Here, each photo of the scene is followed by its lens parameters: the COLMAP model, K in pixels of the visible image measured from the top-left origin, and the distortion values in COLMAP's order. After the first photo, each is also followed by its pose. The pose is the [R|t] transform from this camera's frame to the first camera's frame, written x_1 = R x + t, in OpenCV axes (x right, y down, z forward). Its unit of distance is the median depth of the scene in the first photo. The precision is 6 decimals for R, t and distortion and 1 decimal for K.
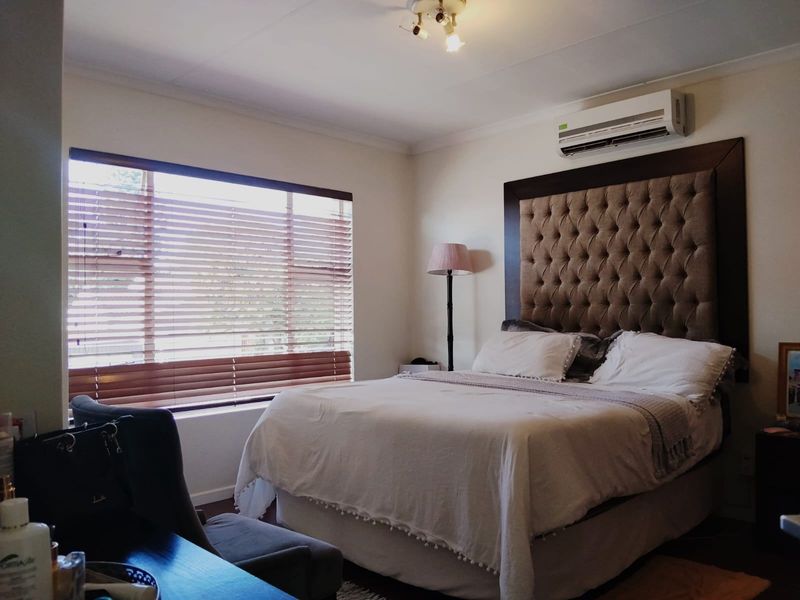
lens RADIAL K [[619.0, 0, 400.0], [0, 619.0, 300.0], [0, 0, 1]] dist [0.103254, -0.136533]
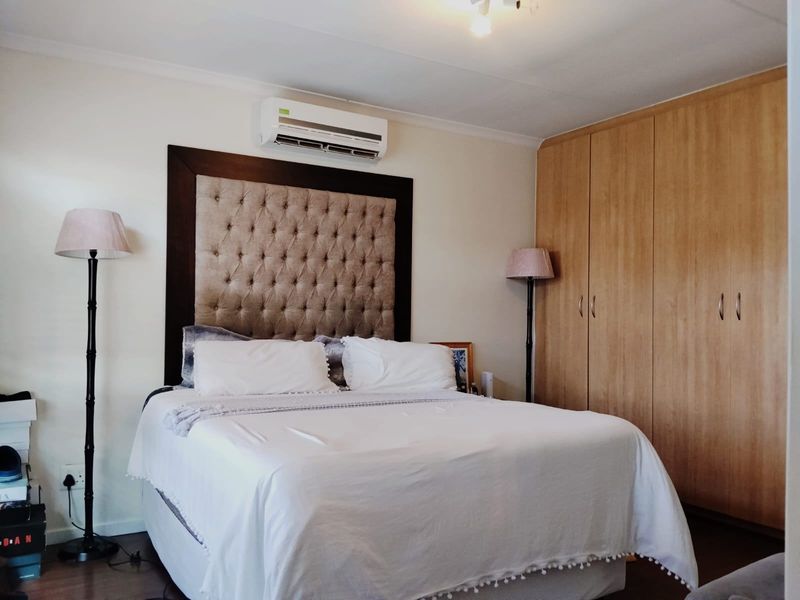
lens RADIAL K [[619.0, 0, 400.0], [0, 619.0, 300.0], [0, 0, 1]] dist [0.103254, -0.136533]
pose [[0.276780, 0.039510, 0.960121, -0.570088], [-0.030129, 0.999020, -0.032425, 0.019770], [-0.960461, -0.019953, 0.277699, 0.607894]]
